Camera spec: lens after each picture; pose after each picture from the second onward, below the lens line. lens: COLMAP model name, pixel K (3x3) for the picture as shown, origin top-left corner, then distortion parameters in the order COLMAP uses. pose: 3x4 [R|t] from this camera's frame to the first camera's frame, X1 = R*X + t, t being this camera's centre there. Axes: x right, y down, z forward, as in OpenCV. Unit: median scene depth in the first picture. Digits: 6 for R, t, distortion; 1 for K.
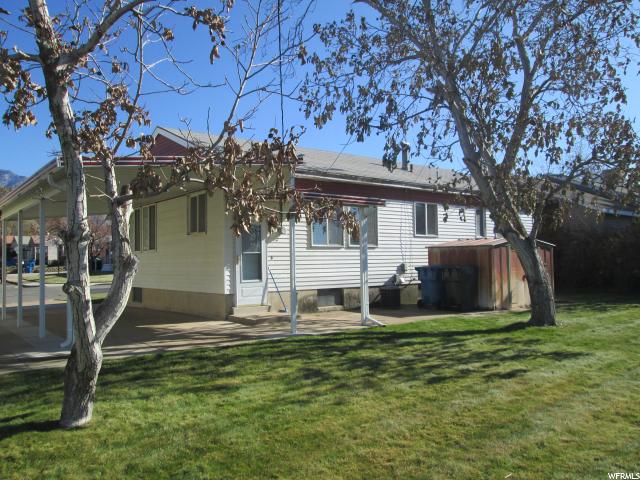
lens RADIAL K [[539.6, 0, 320.0], [0, 539.6, 240.0], [0, 0, 1]] dist [-0.009020, -0.003545]
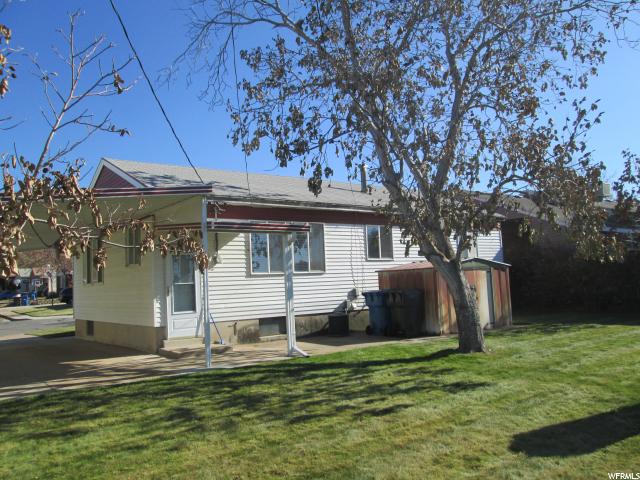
lens RADIAL K [[539.6, 0, 320.0], [0, 539.6, 240.0], [0, 0, 1]] dist [-0.009020, -0.003545]
pose [[0.999076, -0.032450, -0.028172, 0.149674], [0.031228, 0.998596, -0.042790, -0.005415], [0.029521, 0.041871, 0.998687, 0.026854]]
